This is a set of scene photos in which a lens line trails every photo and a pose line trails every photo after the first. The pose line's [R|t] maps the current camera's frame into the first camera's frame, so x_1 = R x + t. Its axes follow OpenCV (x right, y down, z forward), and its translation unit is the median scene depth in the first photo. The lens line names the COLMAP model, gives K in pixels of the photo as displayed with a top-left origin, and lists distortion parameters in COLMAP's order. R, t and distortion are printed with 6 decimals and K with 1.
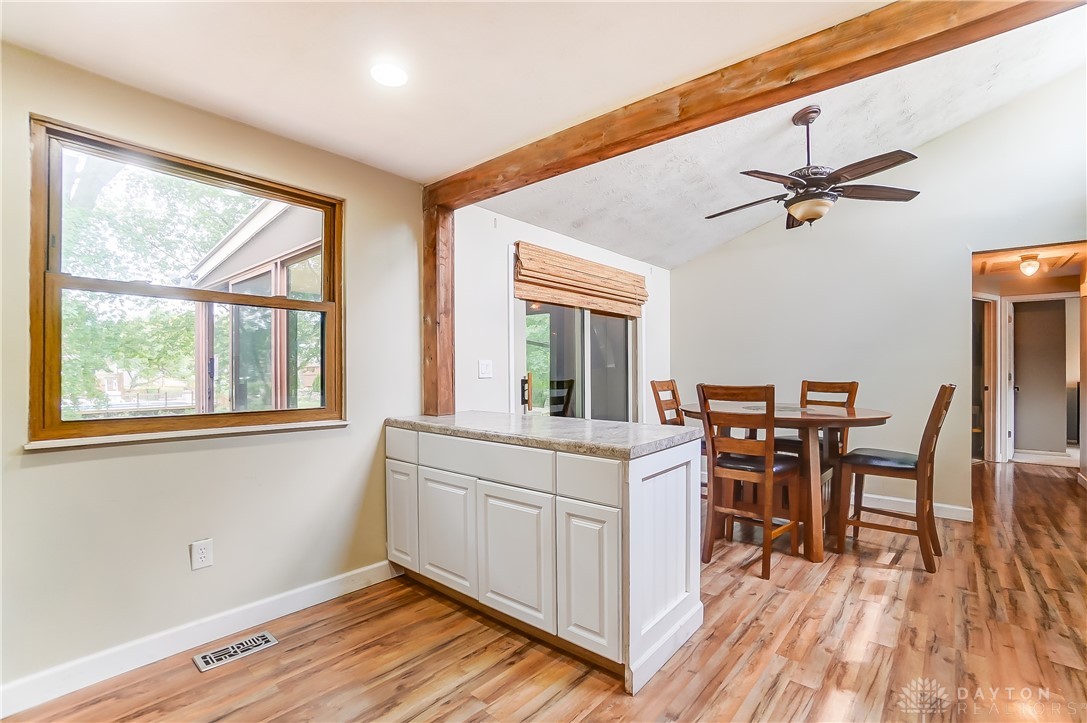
lens RADIAL K [[481.3, 0, 545.9], [0, 481.3, 363.5], [0, 0, 1]] dist [-0.063679, 0.019802]
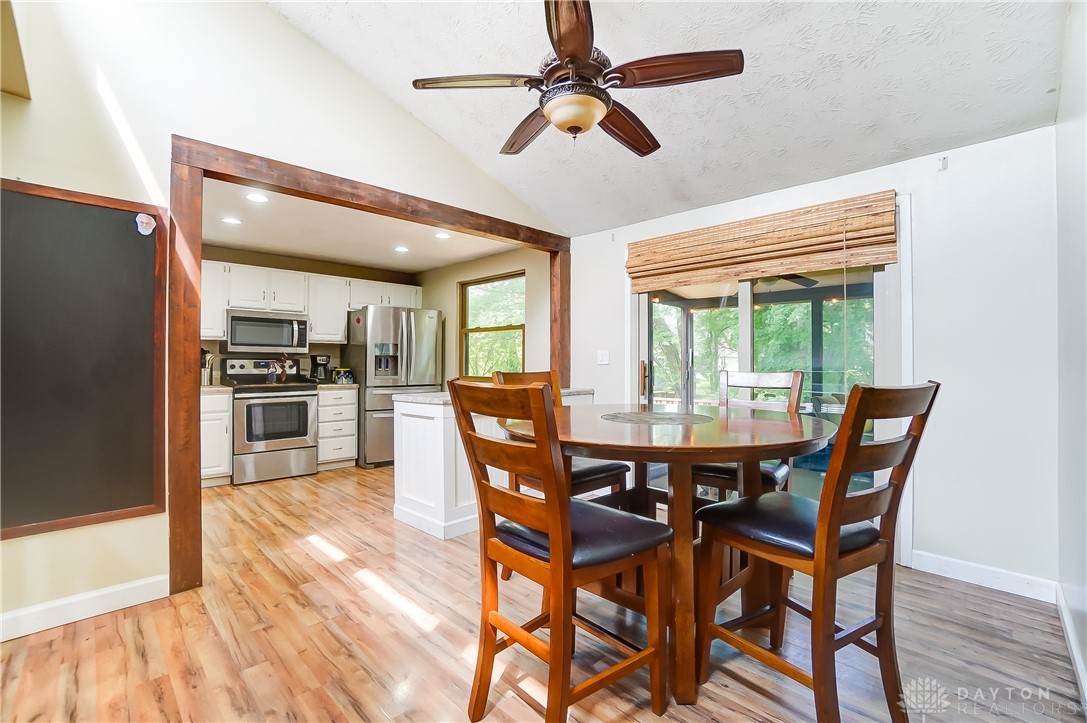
lens RADIAL K [[481.3, 0, 545.9], [0, 481.3, 363.5], [0, 0, 1]] dist [-0.063679, 0.019802]
pose [[-0.060340, 0.005394, -0.998163, 1.802909], [0.017019, 0.999846, 0.004374, 0.026713], [0.998033, -0.016724, -0.060422, 1.459606]]
